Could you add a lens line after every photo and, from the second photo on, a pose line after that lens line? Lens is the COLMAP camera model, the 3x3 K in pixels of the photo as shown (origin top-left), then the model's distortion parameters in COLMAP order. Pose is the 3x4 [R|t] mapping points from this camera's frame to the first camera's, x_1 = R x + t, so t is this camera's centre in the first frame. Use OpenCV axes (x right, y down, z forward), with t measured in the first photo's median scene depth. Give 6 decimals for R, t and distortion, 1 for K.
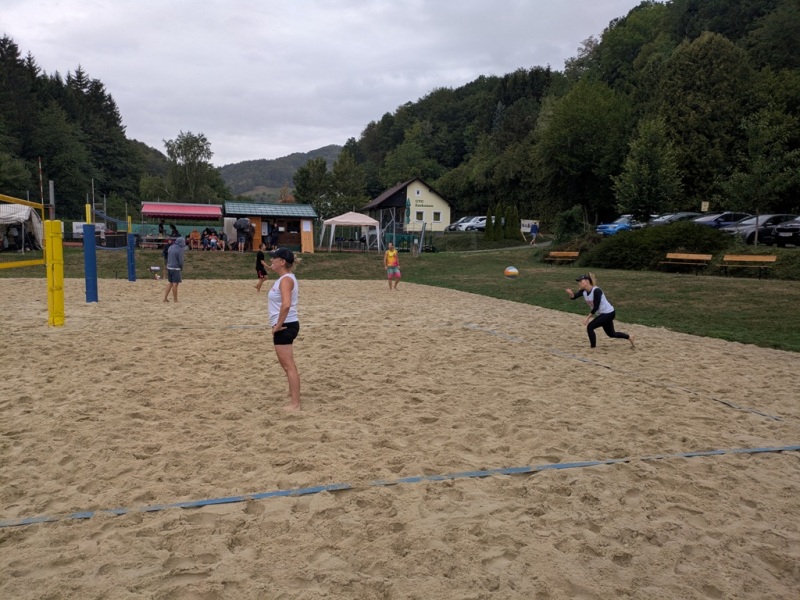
lens RADIAL K [[583.1, 0, 381.6], [0, 583.1, 307.4], [0, 0, 1]] dist [0.055978, -0.044715]
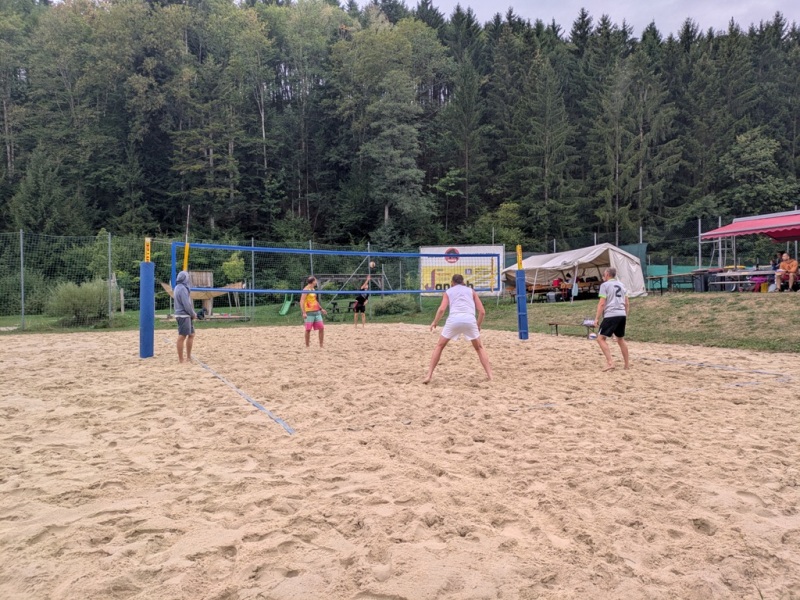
lens RADIAL K [[583.1, 0, 398.3], [0, 583.1, 306.7], [0, 0, 1]] dist [0.055978, -0.044715]
pose [[0.160730, -0.005907, -0.986981, 0.481735], [-0.083725, 0.996296, -0.019597, -0.123481], [0.983441, 0.085785, 0.159640, 1.622898]]
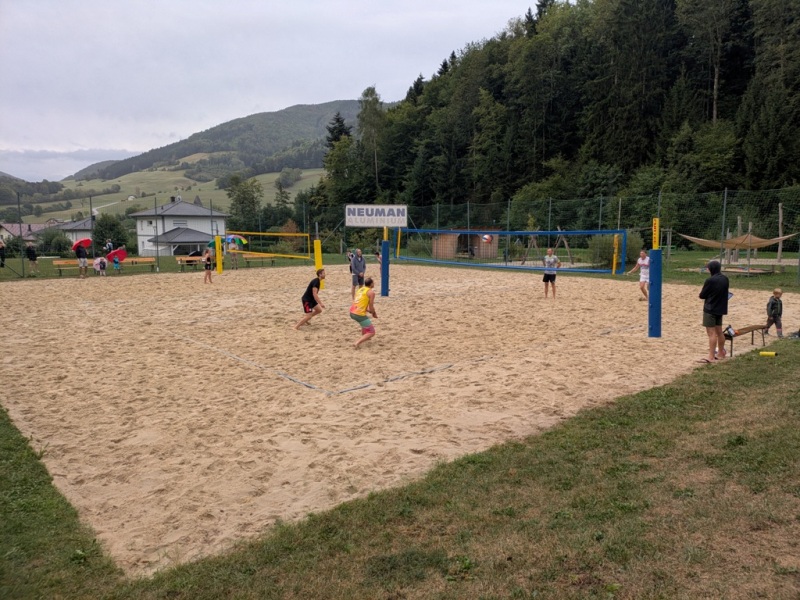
lens RADIAL K [[583.1, 0, 404.9], [0, 583.1, 292.5], [0, 0, 1]] dist [0.055978, -0.044715]
pose [[-0.921177, 0.026140, -0.388266, -0.014283], [-0.053411, 0.979806, 0.192684, -0.377360], [0.385462, 0.198234, -0.901178, 3.030005]]
